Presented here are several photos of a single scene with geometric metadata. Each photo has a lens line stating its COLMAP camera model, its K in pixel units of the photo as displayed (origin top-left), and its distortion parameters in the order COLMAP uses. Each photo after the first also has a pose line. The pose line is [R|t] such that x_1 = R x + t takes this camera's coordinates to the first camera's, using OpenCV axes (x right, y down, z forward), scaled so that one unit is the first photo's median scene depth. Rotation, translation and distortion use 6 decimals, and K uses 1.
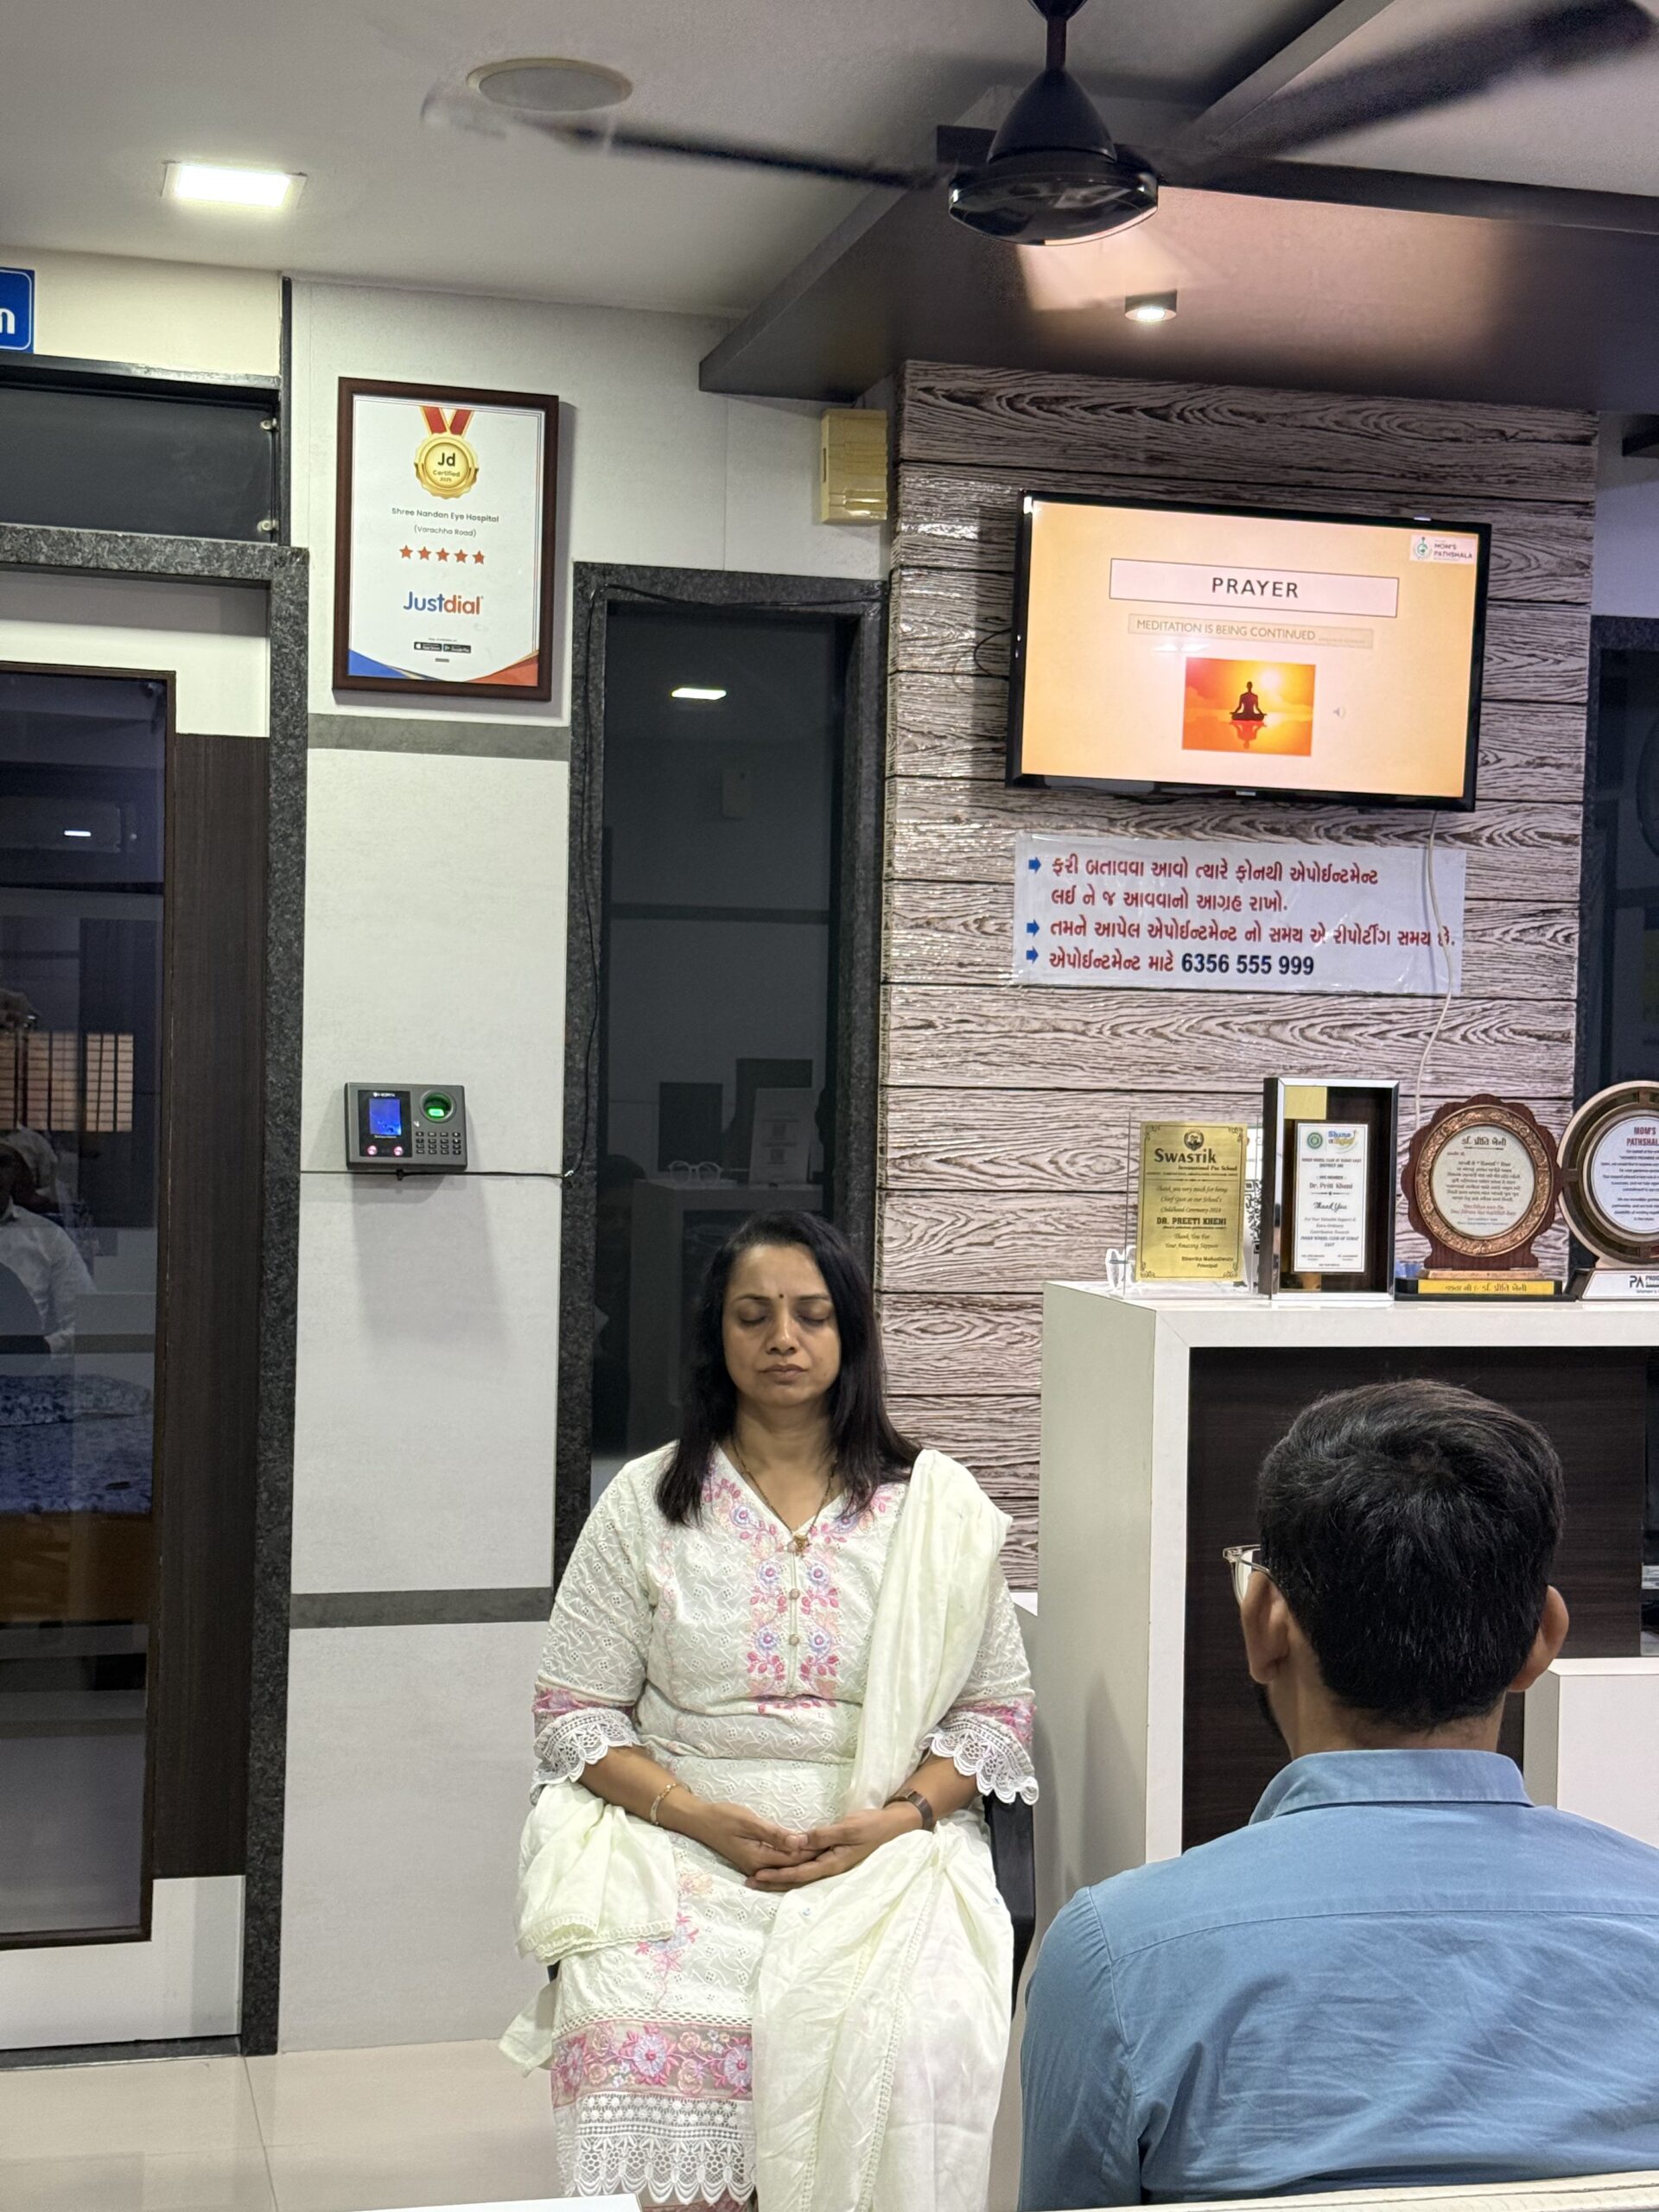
lens RADIAL K [[3091.6, 0, 829.5], [0, 3091.6, 1106.0], [0, 0, 1]] dist [0.189791, -0.371084]
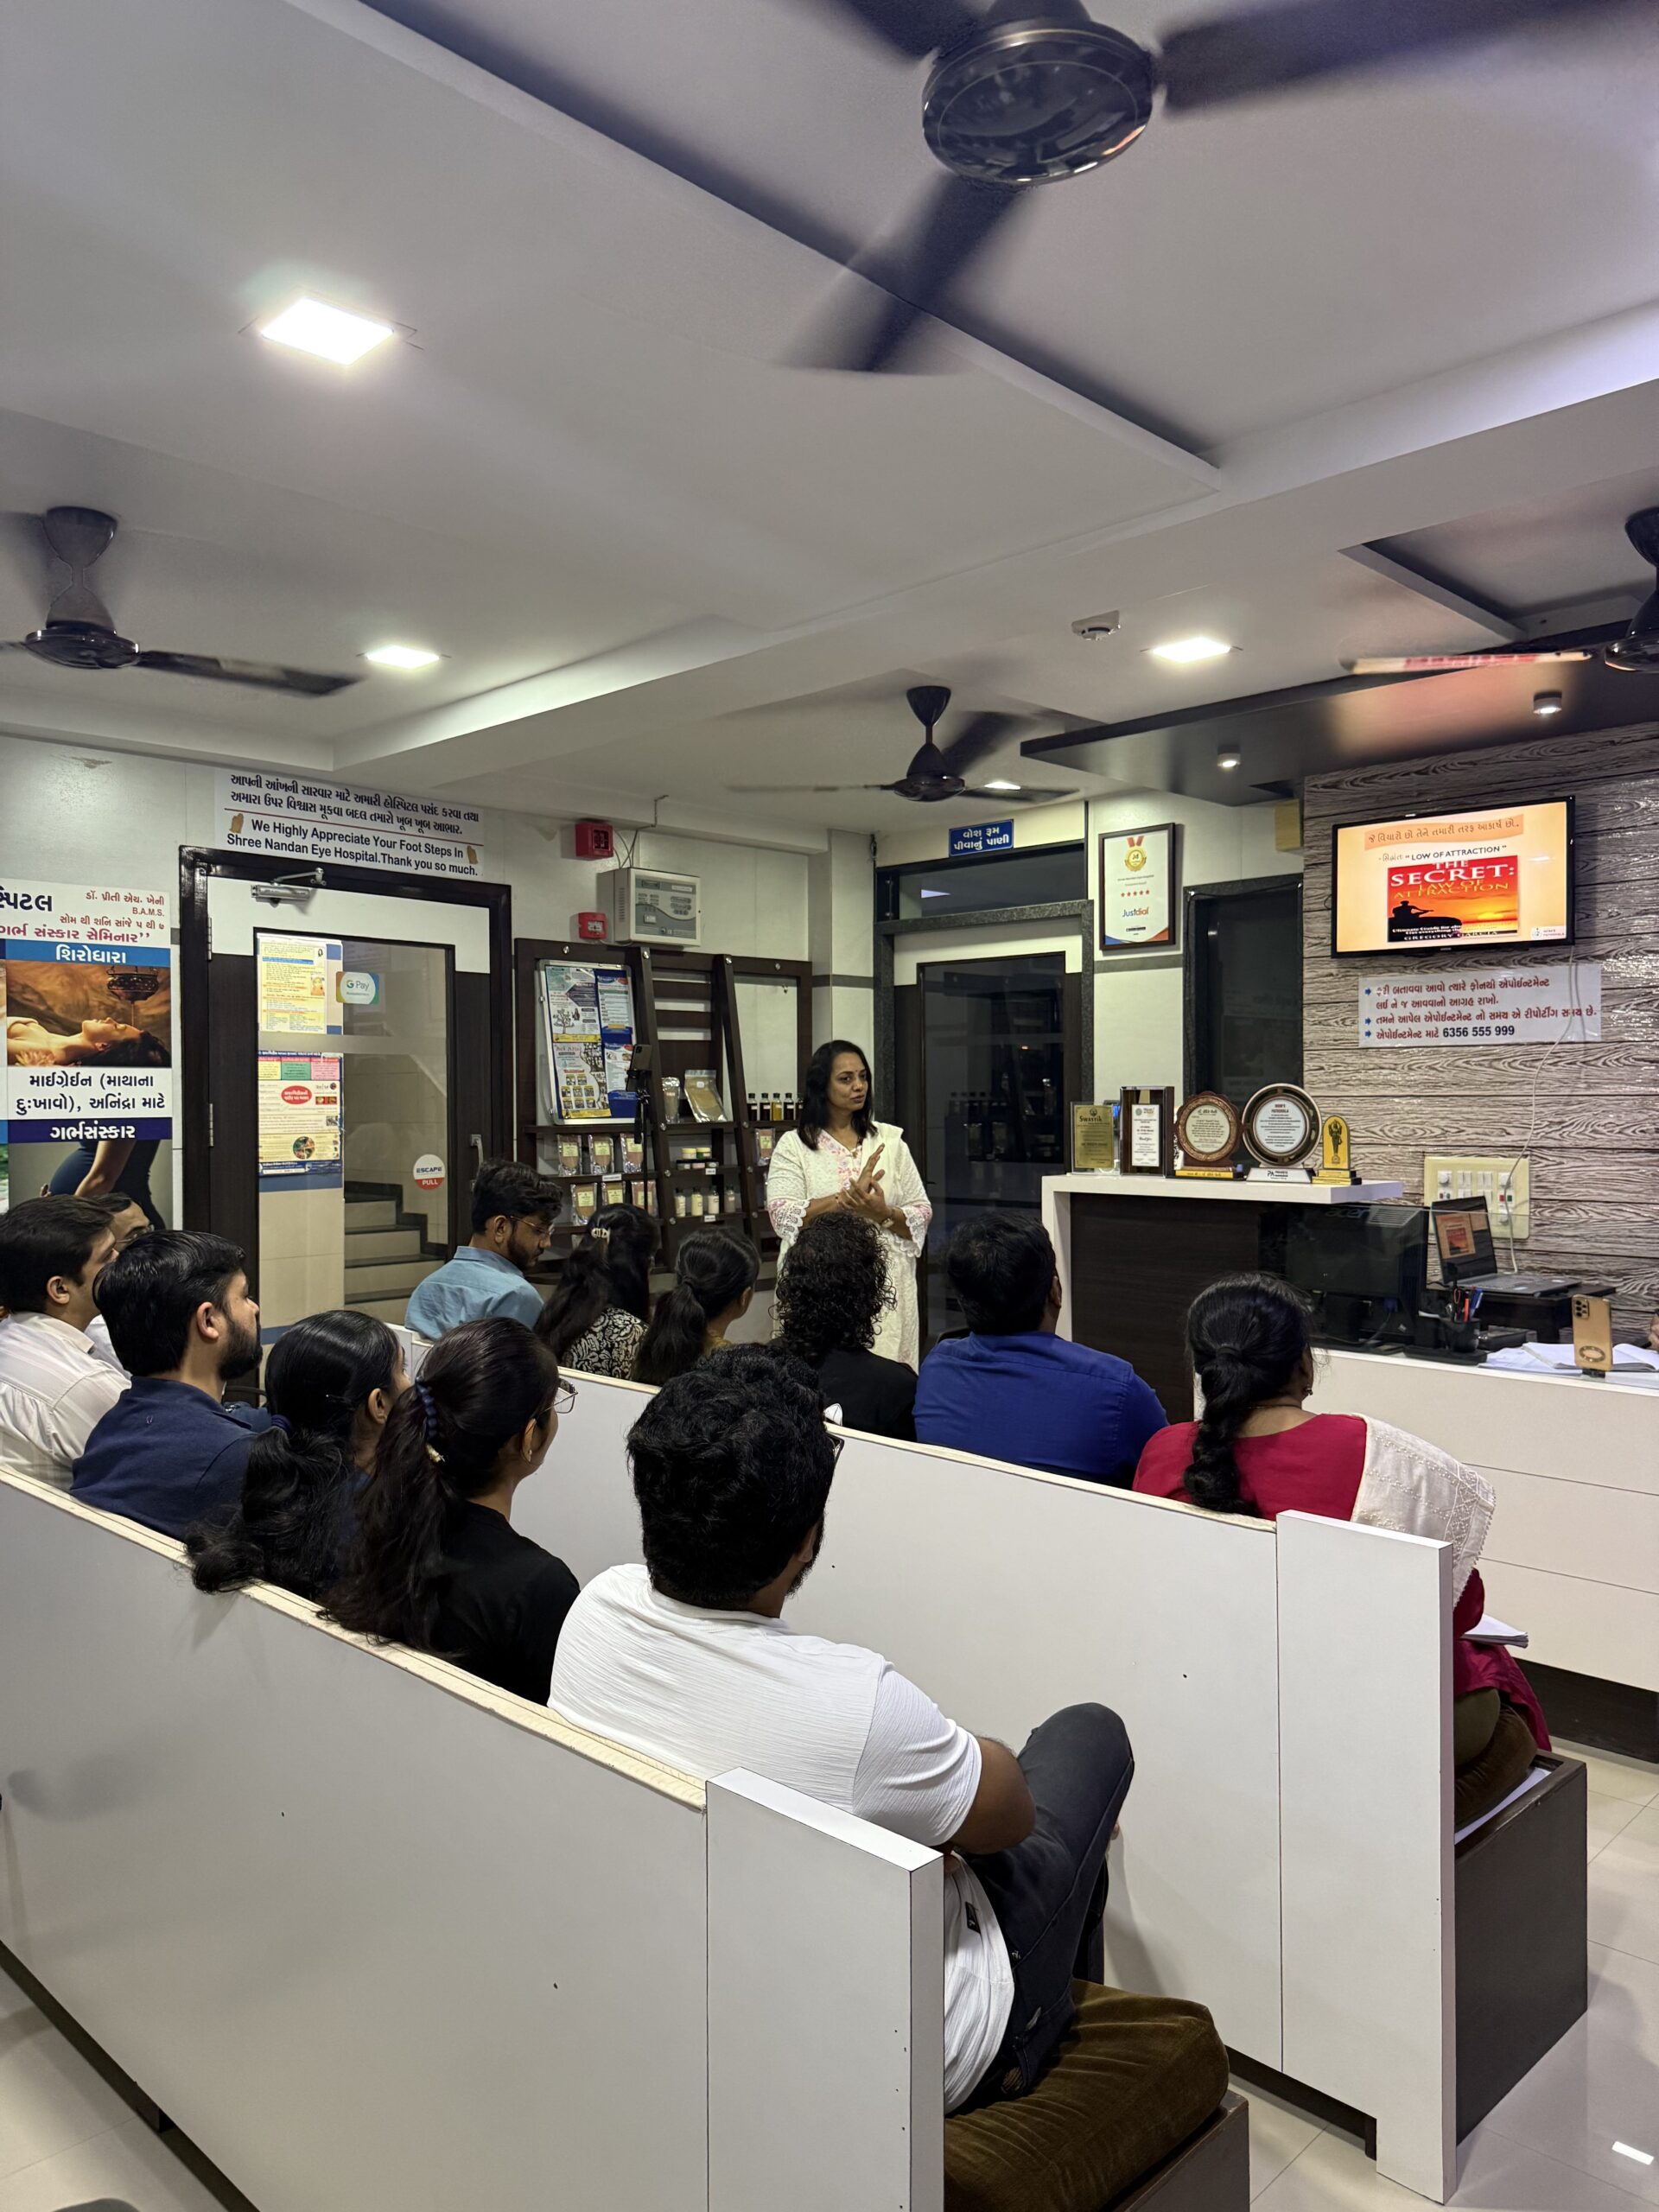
lens RADIAL K [[1544.1, 0, 811.7], [0, 1544.1, 1106.1], [0, 0, 1]] dist [0.193073, -0.439575]
pose [[0.512856, -0.018935, -0.858266, 0.838072], [0.001703, 0.999777, -0.021040, 0.024696], [0.858473, 0.009329, 0.512774, 0.115135]]
